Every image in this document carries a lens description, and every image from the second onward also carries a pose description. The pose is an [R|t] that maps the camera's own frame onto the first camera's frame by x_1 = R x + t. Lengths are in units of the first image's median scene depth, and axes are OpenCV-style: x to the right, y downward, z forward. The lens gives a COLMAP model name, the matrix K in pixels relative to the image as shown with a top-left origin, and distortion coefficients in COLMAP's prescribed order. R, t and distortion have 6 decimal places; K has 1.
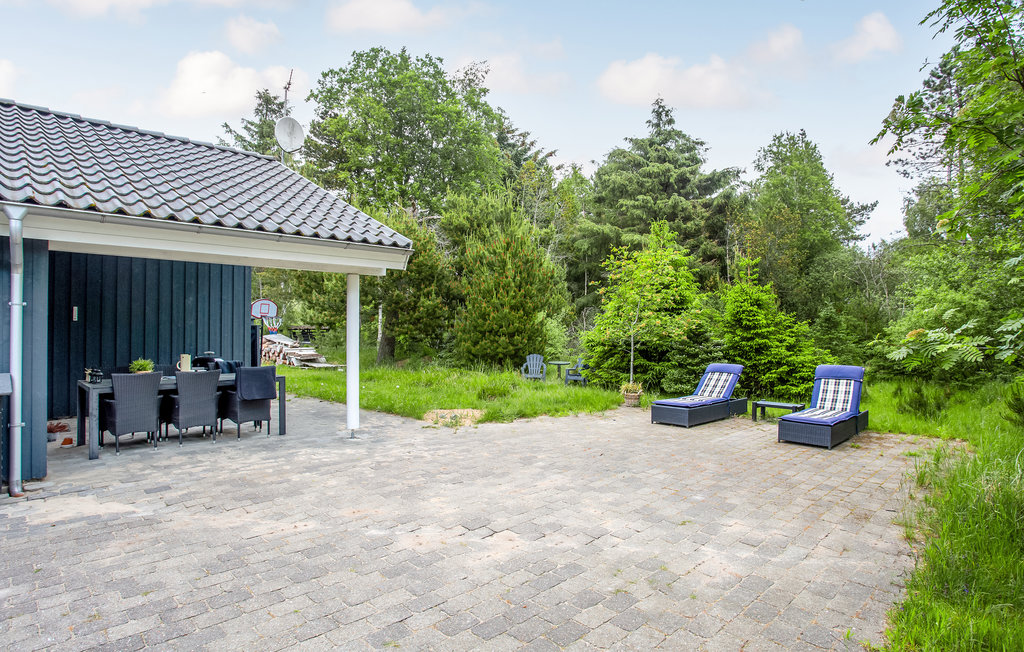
lens RADIAL K [[556.0, 0, 512.0], [0, 556.0, 326.0], [0, 0, 1]] dist [-0.024887, 0.000793]
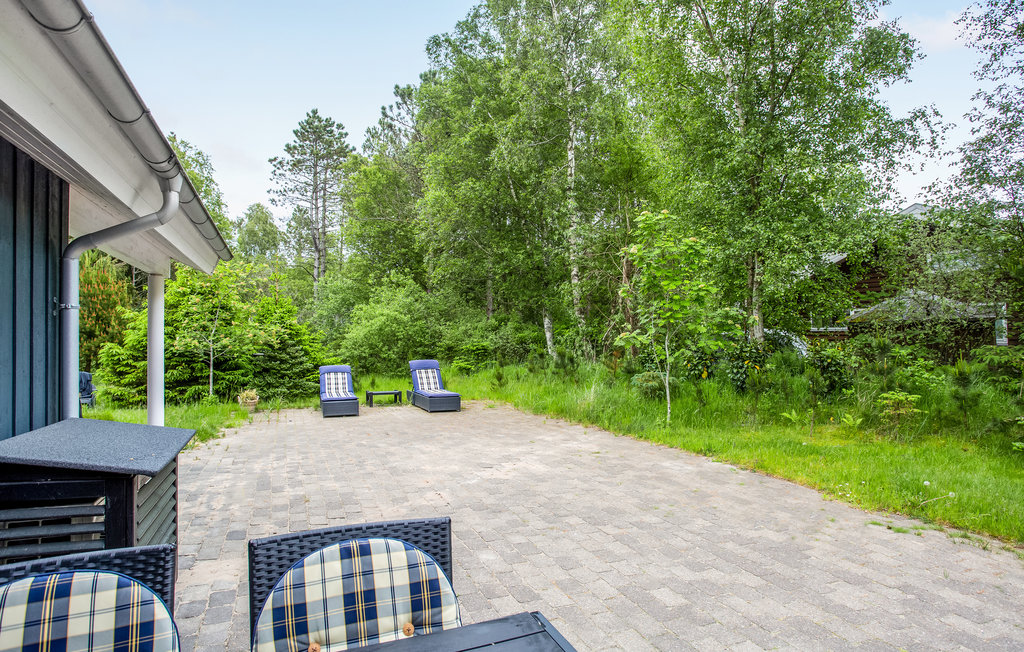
lens RADIAL K [[584.0, 0, 512.0], [0, 584.0, 326.0], [0, 0, 1]] dist [-0.002813, -0.000397]
pose [[0.402263, 0.002524, 0.915521, -0.237493], [0.009347, 0.999933, -0.006863, -0.002535], [-0.915476, 0.011318, 0.402213, 0.044845]]
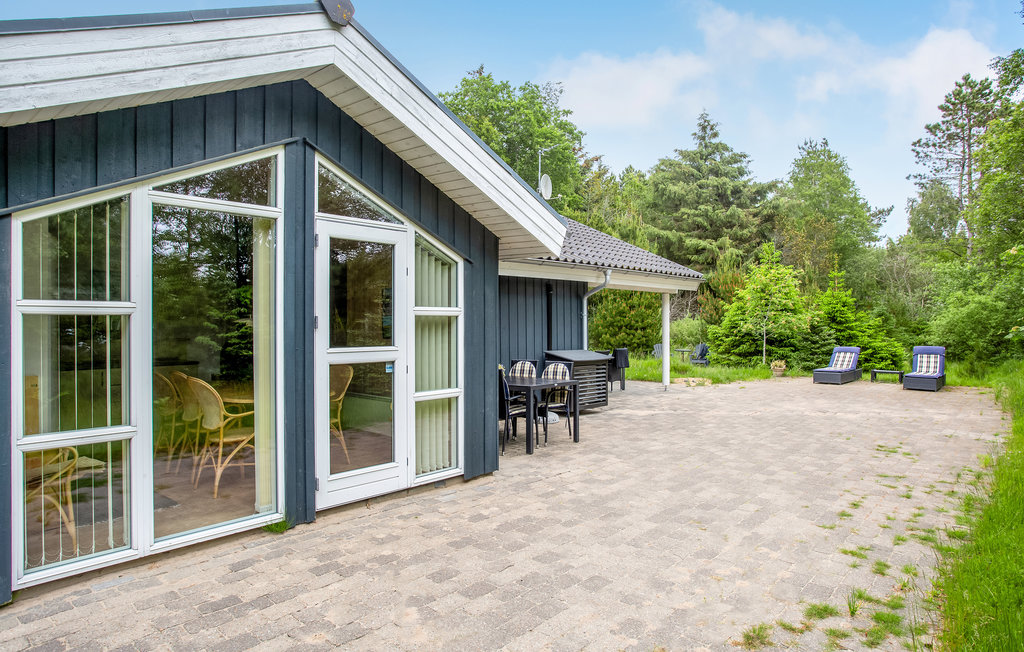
lens RADIAL K [[614.9, 0, 508.3], [0, 614.9, 320.2], [0, 0, 1]] dist [-0.007212, -0.001846]
pose [[0.997841, -0.003166, 0.065595, -0.243689], [0.003027, 0.999993, 0.002225, -0.004337], [-0.065601, -0.002021, 0.997844, -0.232322]]
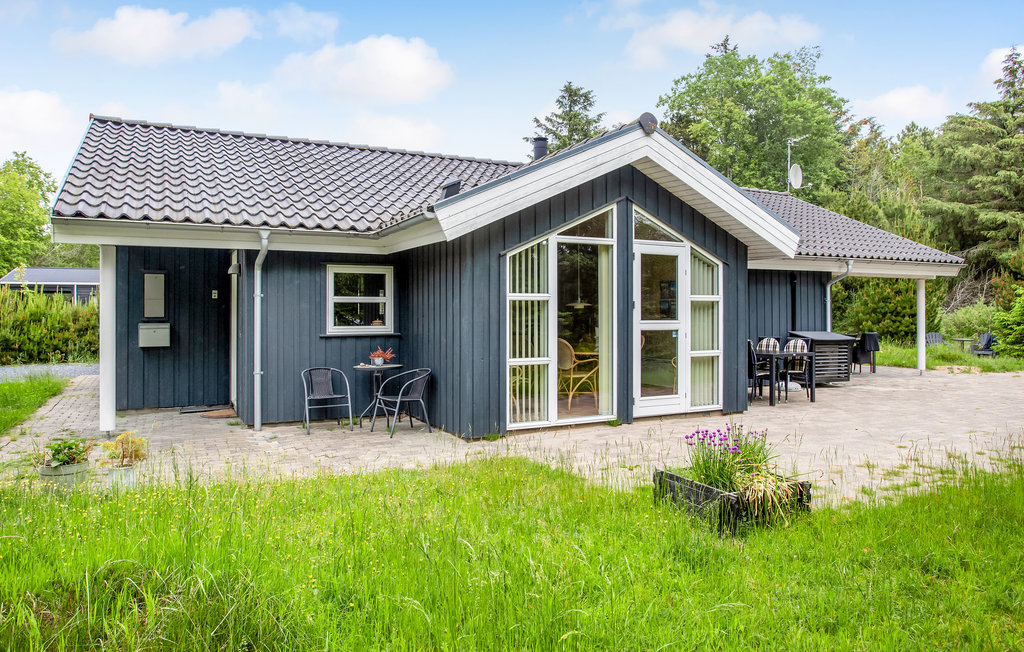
lens RADIAL K [[704.3, 0, 485.8], [0, 704.3, 306.3], [0, 0, 1]] dist [-0.095084, 0.101244]
pose [[0.952345, -0.003486, -0.305004, -0.252230], [0.003101, 0.999994, -0.001748, -0.002367], [0.305008, 0.000719, 0.952349, -0.402289]]
